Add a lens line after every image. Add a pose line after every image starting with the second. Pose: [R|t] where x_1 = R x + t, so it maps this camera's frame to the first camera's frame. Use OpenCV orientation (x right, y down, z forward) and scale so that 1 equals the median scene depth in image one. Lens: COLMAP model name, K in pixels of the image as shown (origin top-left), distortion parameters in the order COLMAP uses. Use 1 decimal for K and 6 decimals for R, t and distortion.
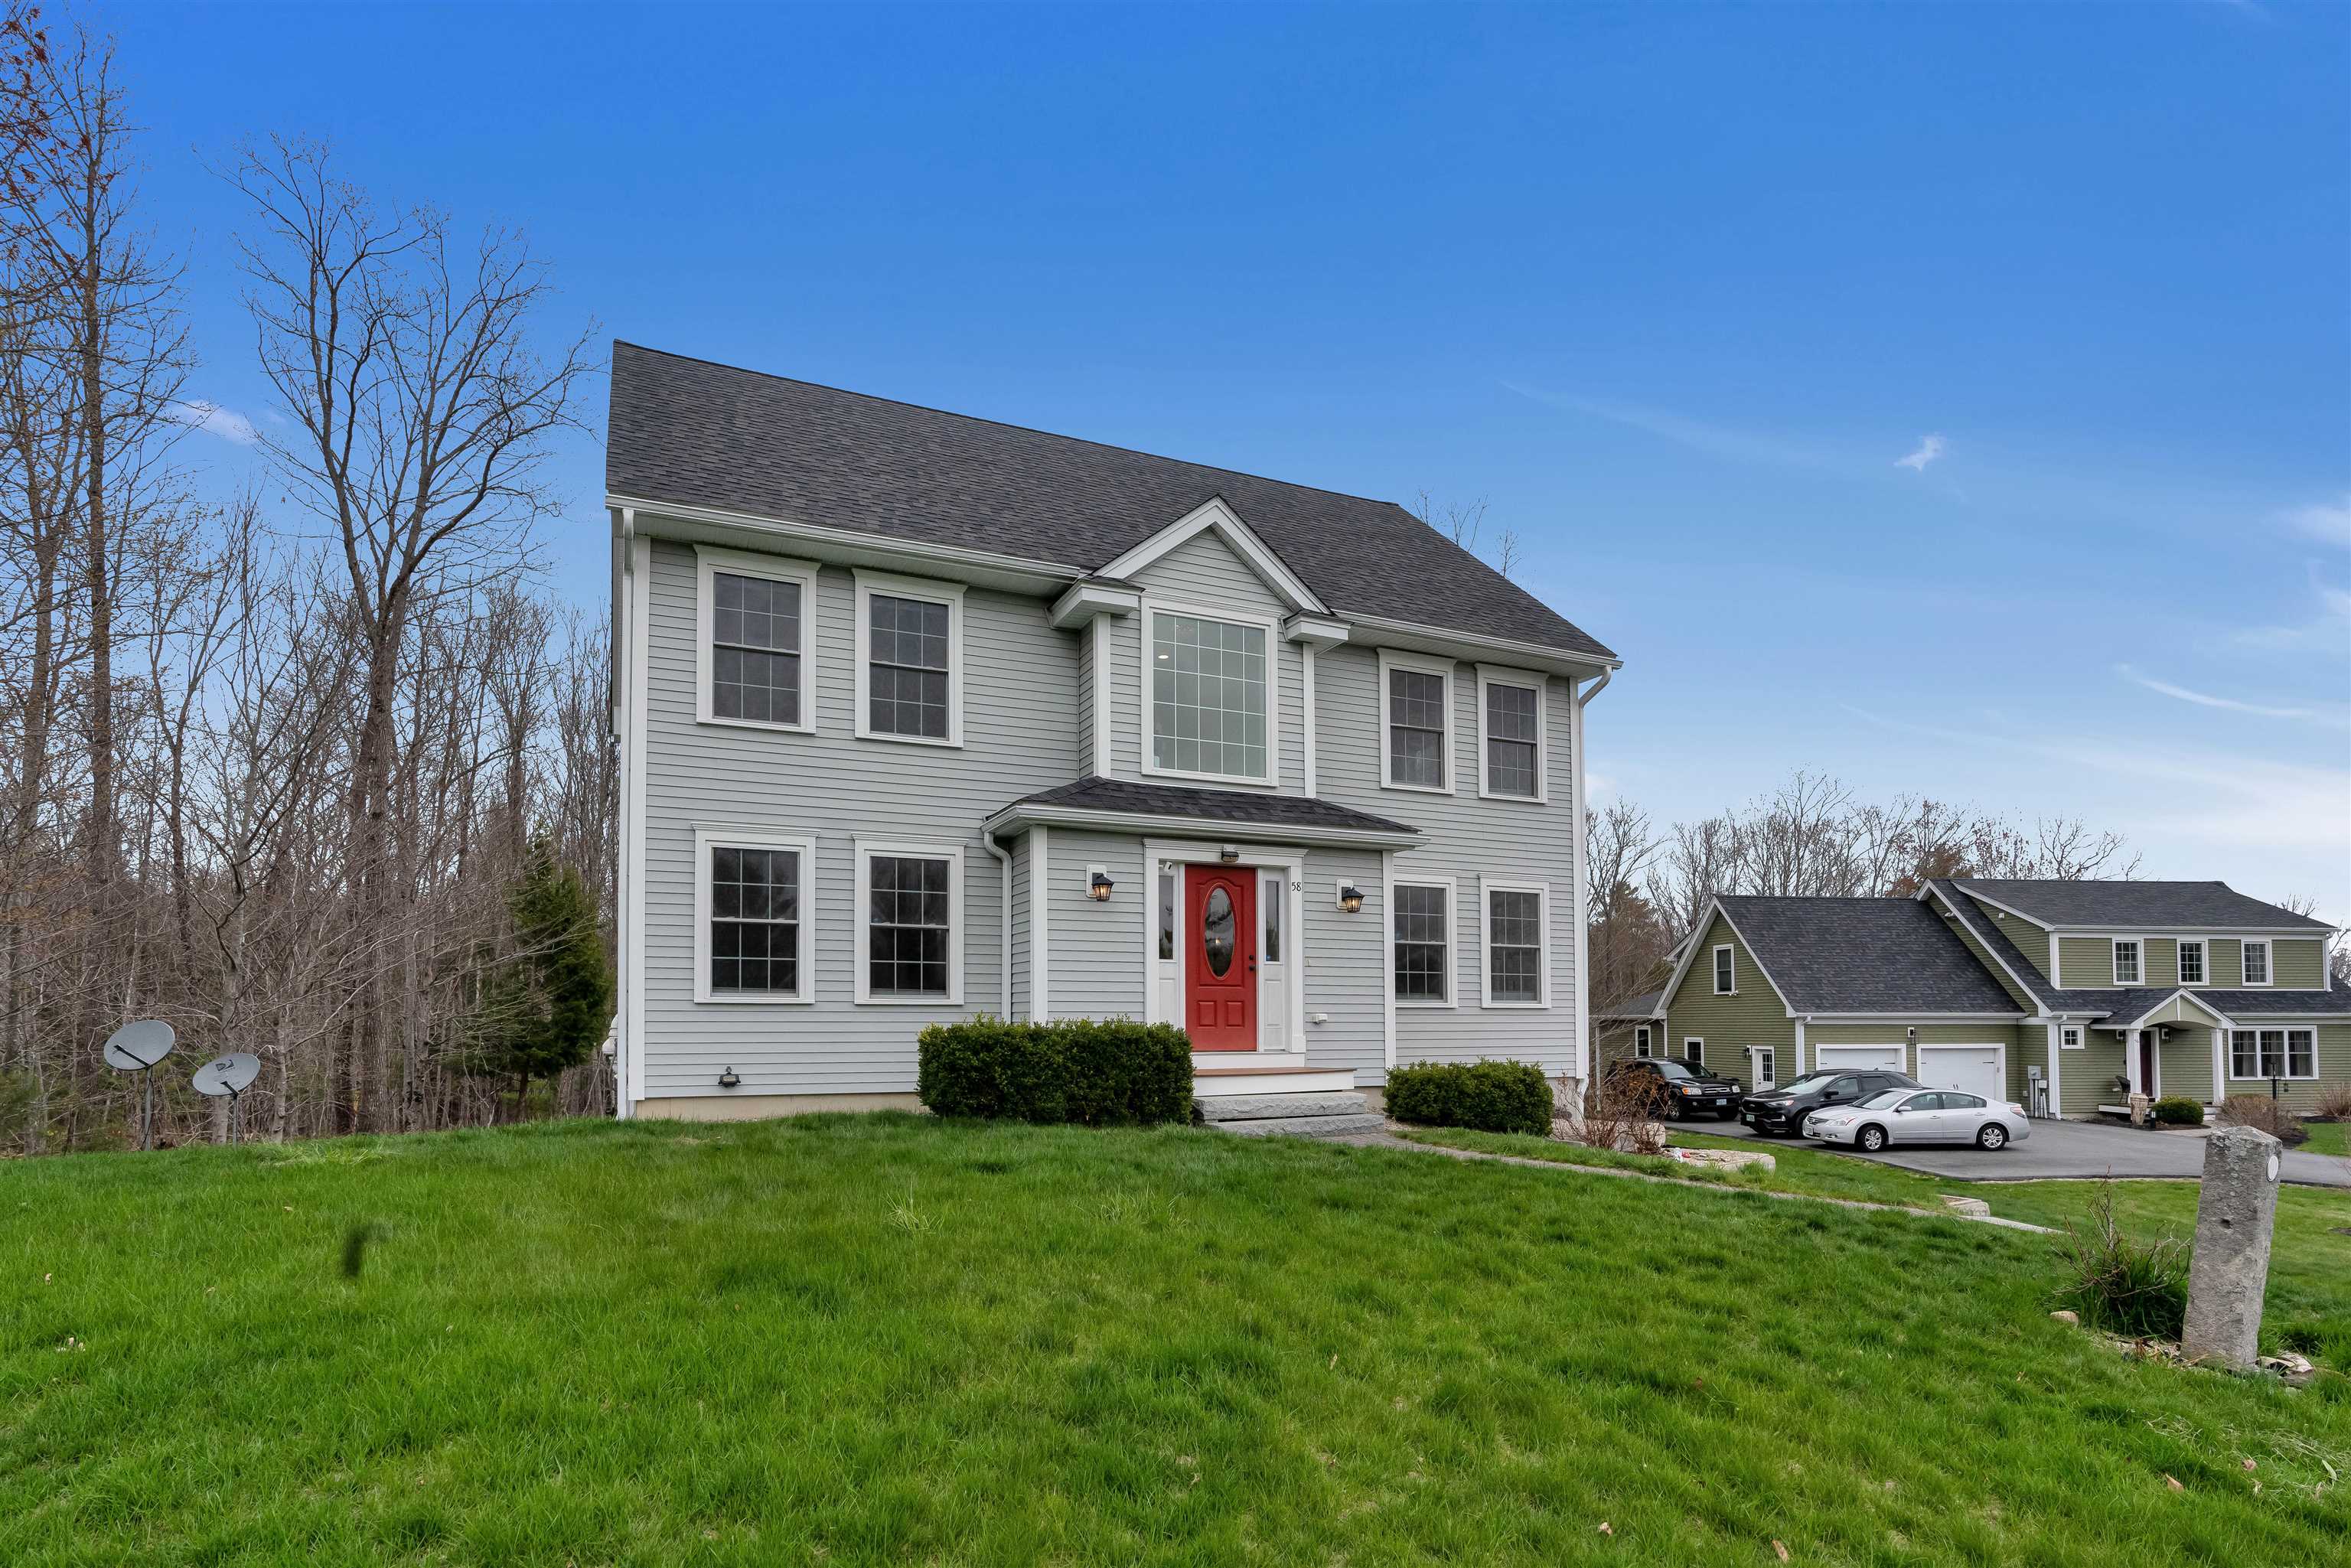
lens RADIAL K [[1179.5, 0, 1175.5], [0, 1179.5, 784.0], [0, 0, 1]] dist [0.000804, 0.000012]
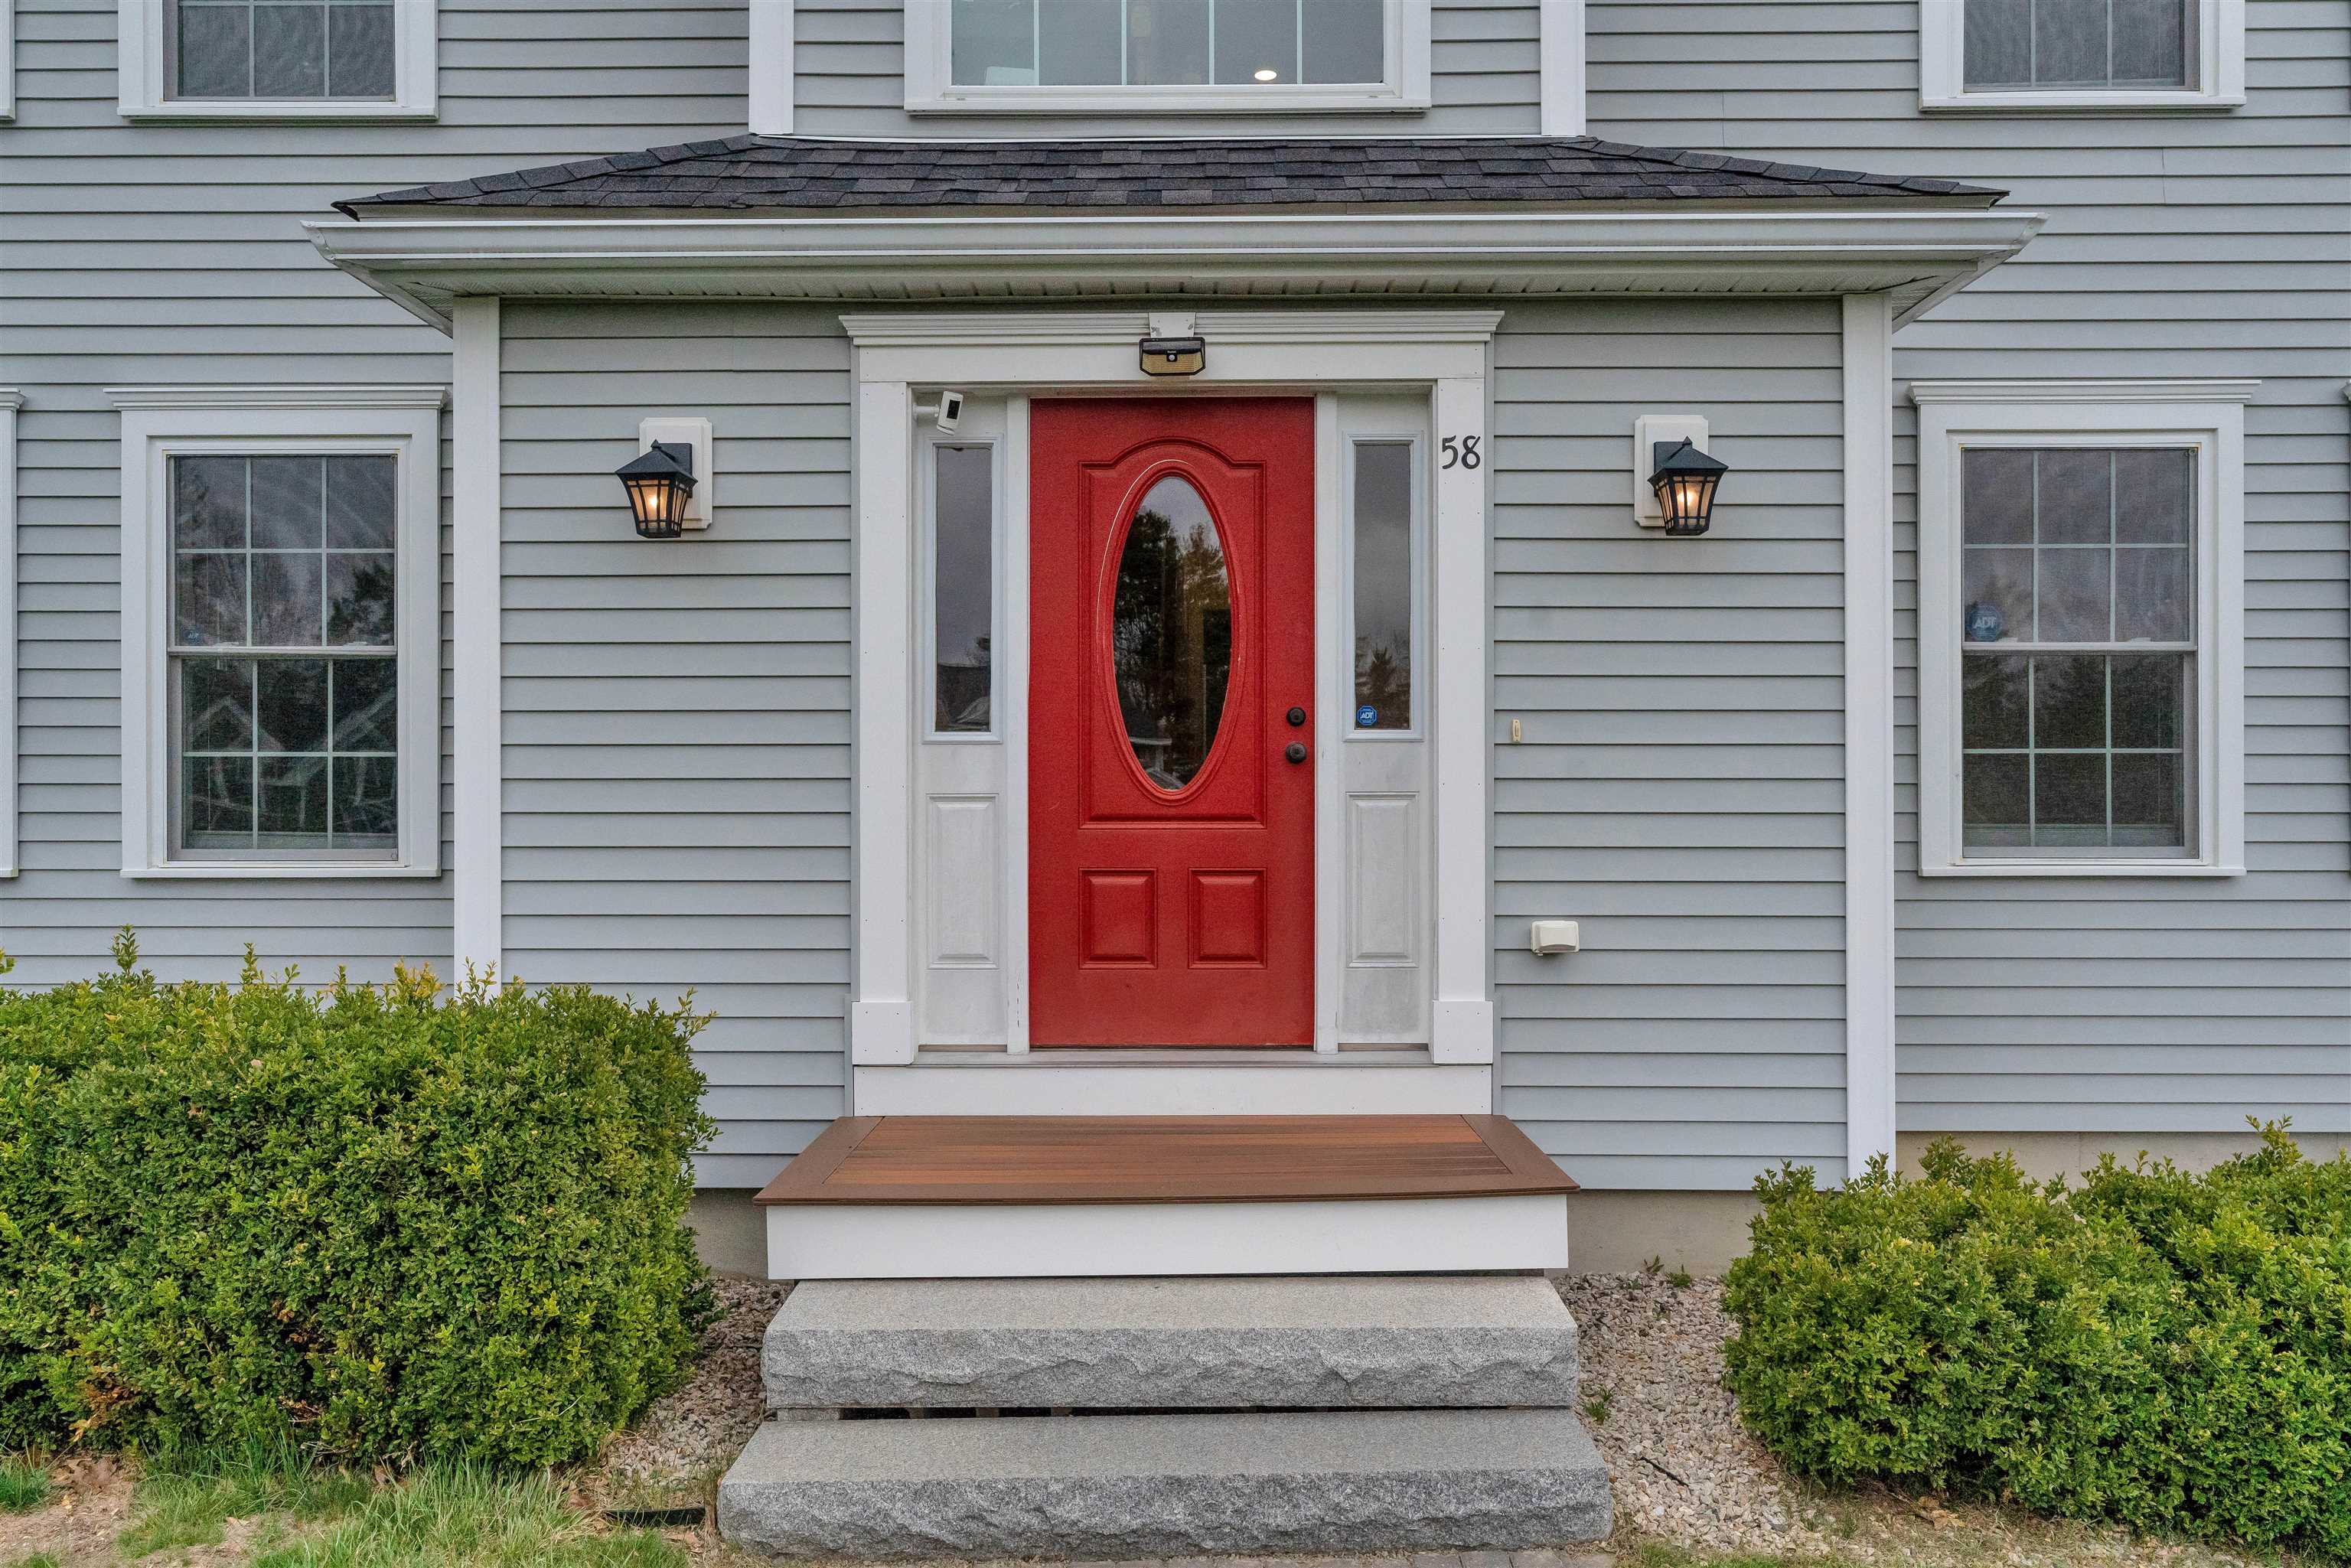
lens RADIAL K [[1752.4, 0, 1175.8], [0, 1752.4, 658.2], [0, 0, 1]] dist [0.005268, 0.003146]
pose [[0.909236, -0.036926, -0.414639, 0.211332], [0.084876, 0.991579, 0.097812, 0.090560], [0.407536, -0.124127, 0.904714, 0.616431]]
